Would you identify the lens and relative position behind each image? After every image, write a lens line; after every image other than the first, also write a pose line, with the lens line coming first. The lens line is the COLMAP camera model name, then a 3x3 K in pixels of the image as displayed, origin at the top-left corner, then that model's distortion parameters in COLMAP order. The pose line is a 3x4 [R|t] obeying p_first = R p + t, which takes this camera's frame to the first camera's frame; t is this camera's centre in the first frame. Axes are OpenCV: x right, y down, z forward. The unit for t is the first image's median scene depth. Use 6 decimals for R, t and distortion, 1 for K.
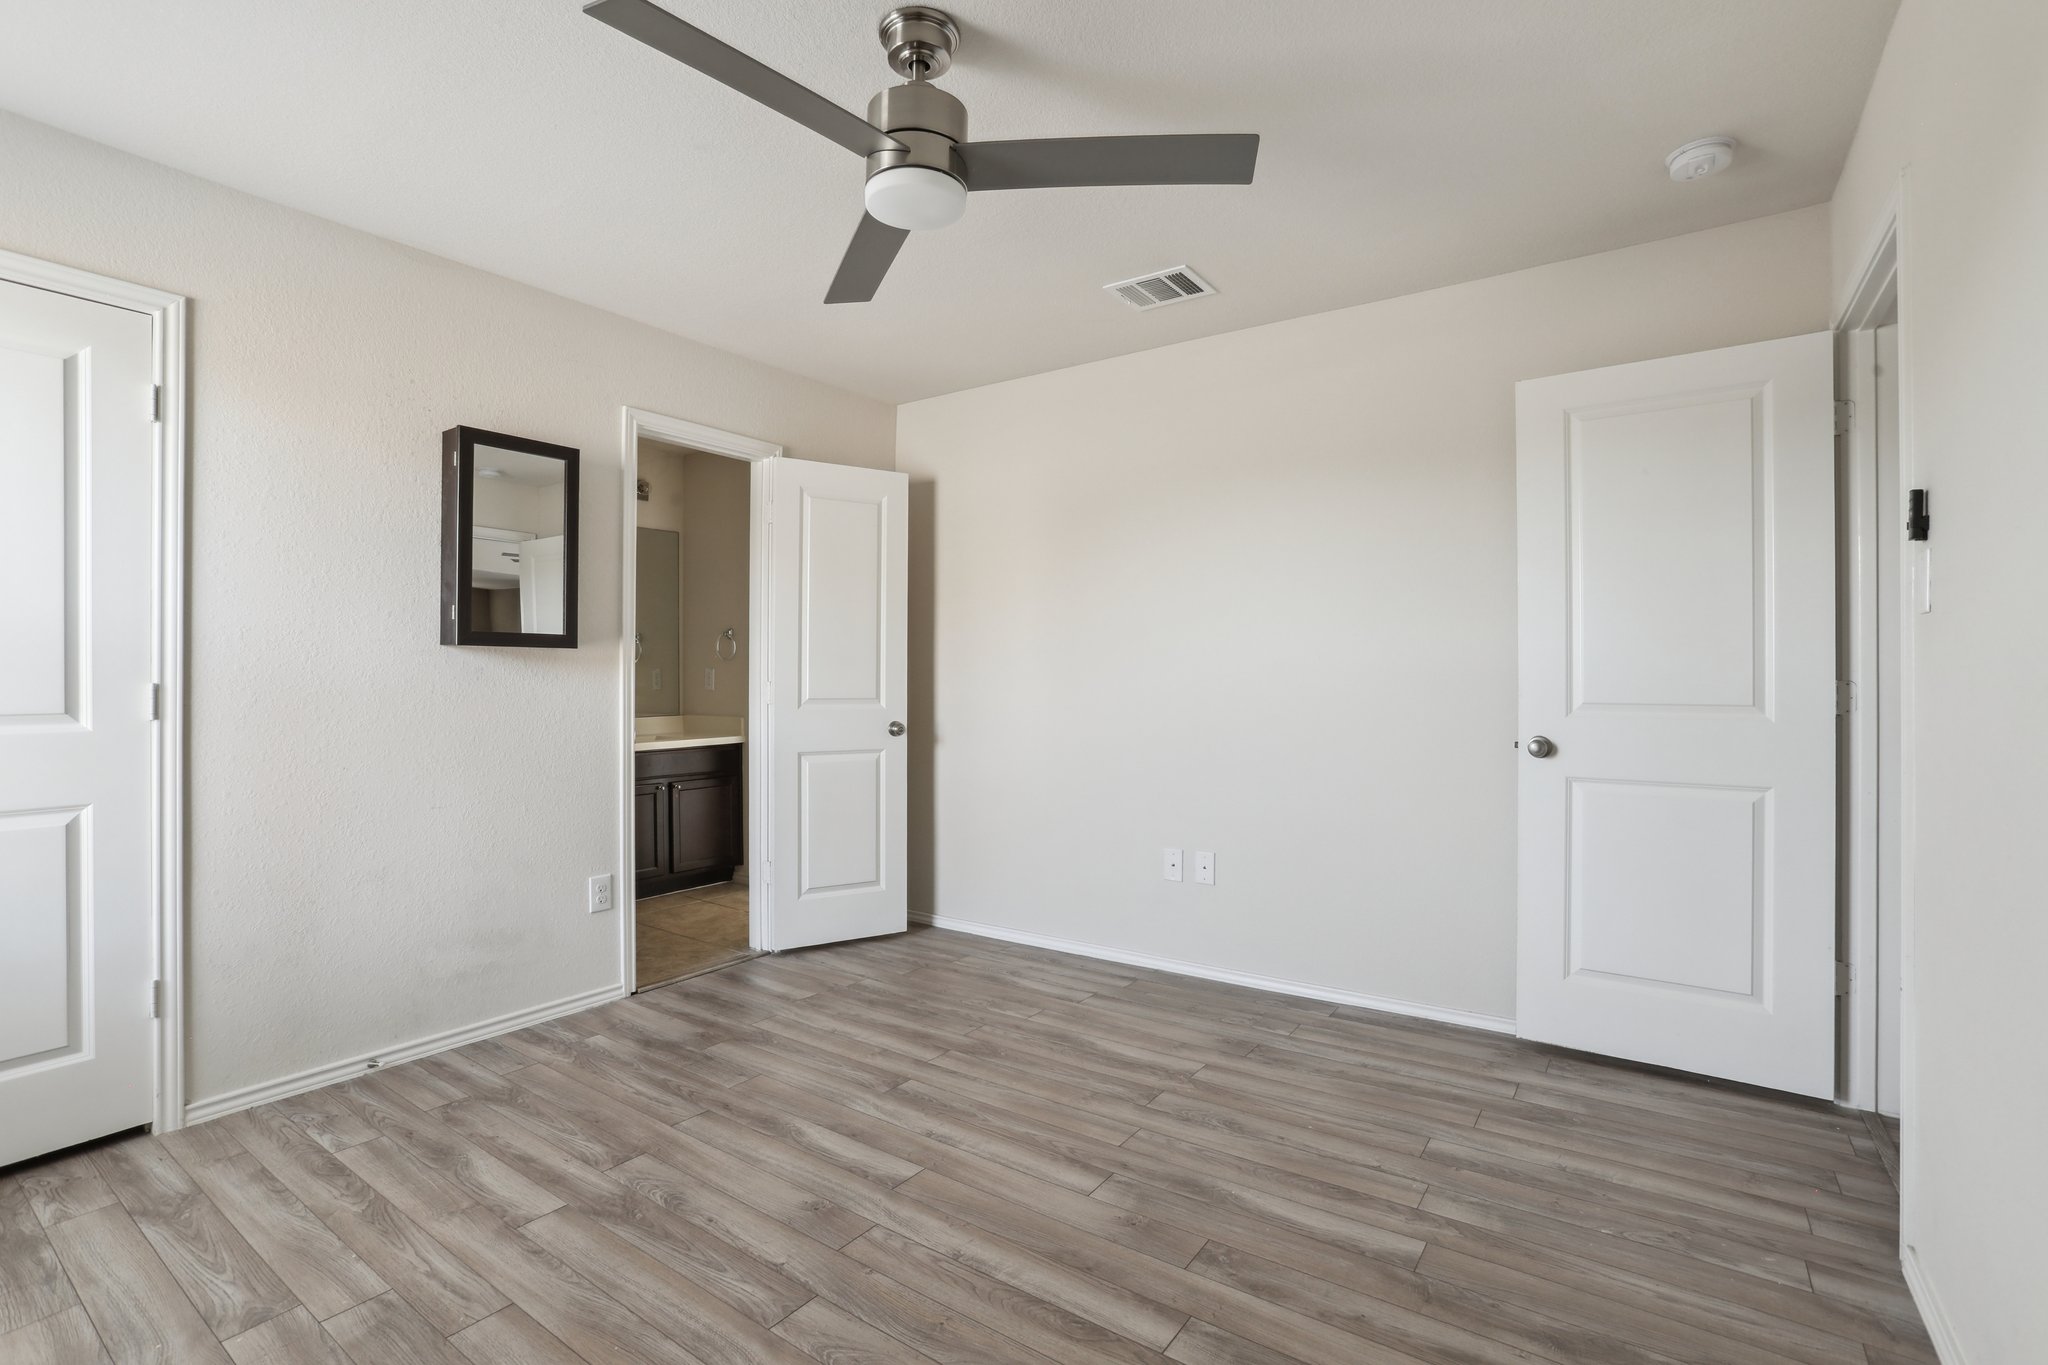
lens RADIAL K [[938.6, 0, 1018.6], [0, 938.6, 672.2], [0, 0, 1]] dist [-0.040785, 0.006691]
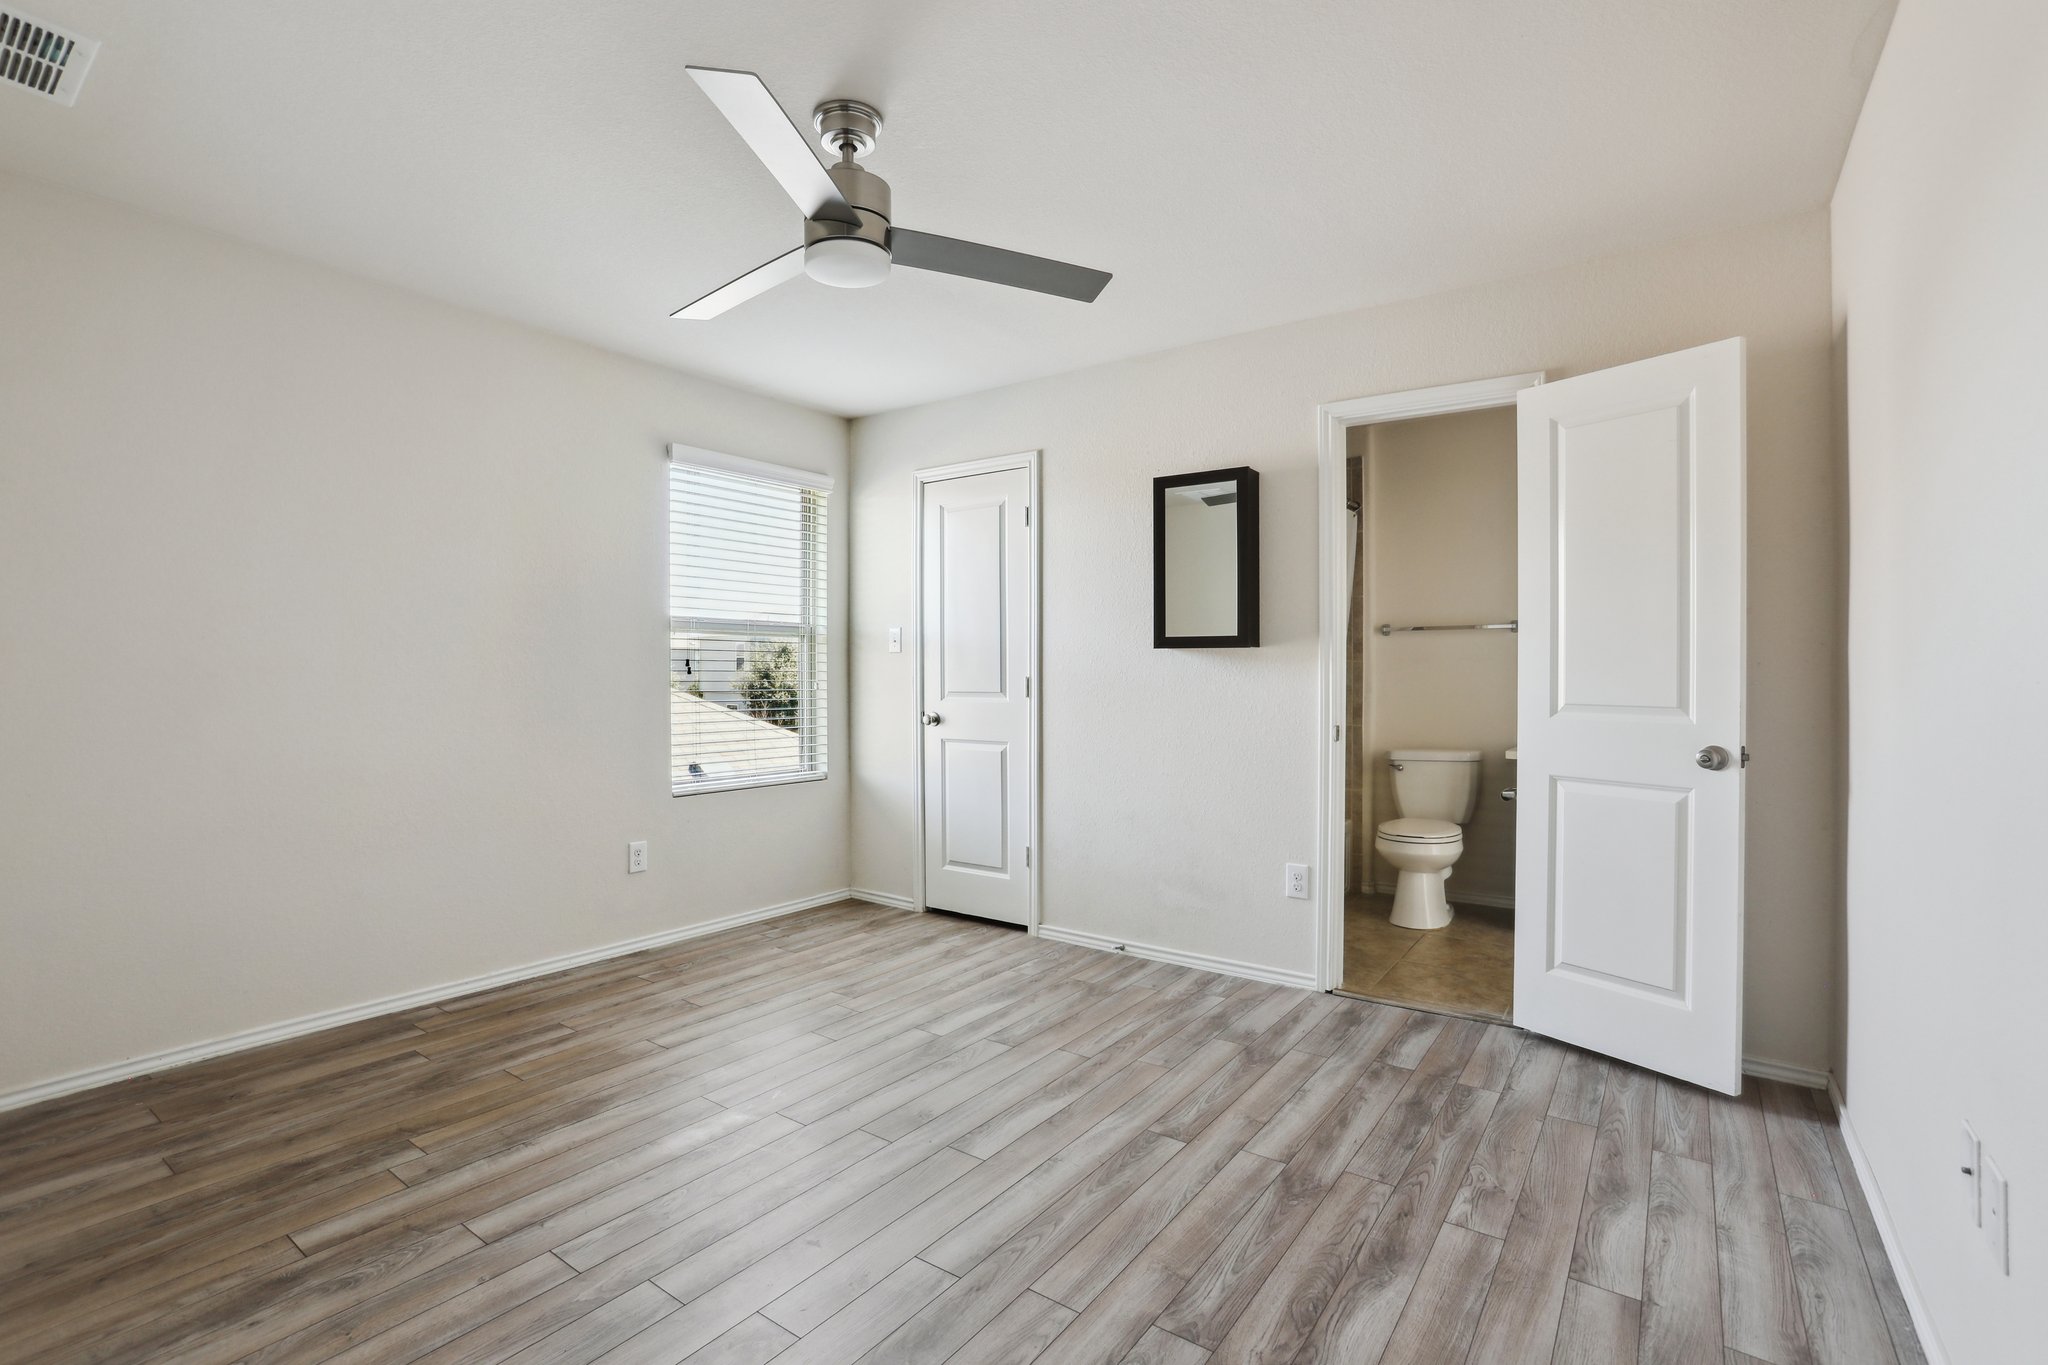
lens RADIAL K [[938.6, 0, 1018.5], [0, 938.6, 678.5], [0, 0, 1]] dist [-0.040785, 0.006691]
pose [[-0.008425, 0.003897, -0.999957, 0.673231], [0.002169, 0.999990, 0.003879, 0.006614], [0.999962, -0.002136, -0.008434, 0.781492]]
